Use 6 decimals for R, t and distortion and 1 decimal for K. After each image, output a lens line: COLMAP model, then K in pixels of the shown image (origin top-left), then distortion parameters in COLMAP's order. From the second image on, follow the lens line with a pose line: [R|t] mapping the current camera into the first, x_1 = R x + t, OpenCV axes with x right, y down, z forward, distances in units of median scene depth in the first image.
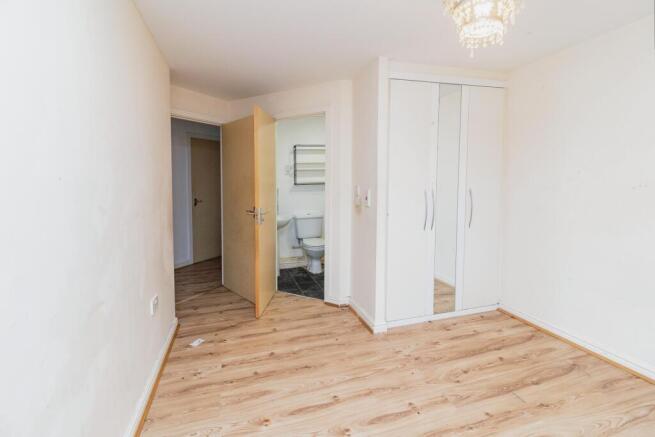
lens RADIAL K [[302.5, 0, 326.2], [0, 302.5, 192.3], [0, 0, 1]] dist [-0.001207, -0.000208]
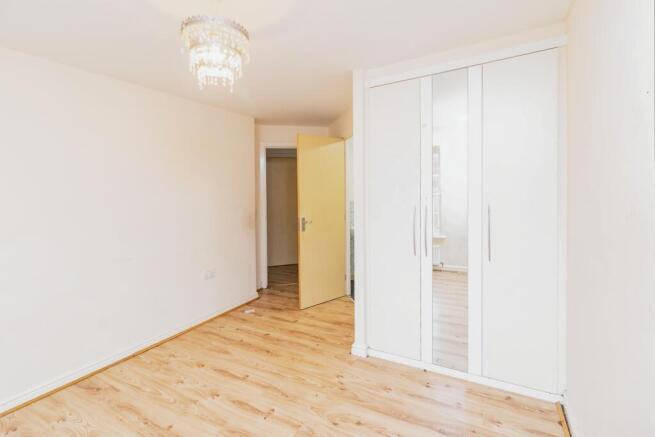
lens RADIAL K [[305.2, 0, 325.2], [0, 305.2, 183.6], [0, 0, 1]] dist [-0.003290, -0.000901]
pose [[0.687859, -0.026354, -0.725366, 0.792208], [-0.007767, 0.999016, -0.043661, -0.031450], [0.725803, 0.035666, 0.686977, 0.245348]]
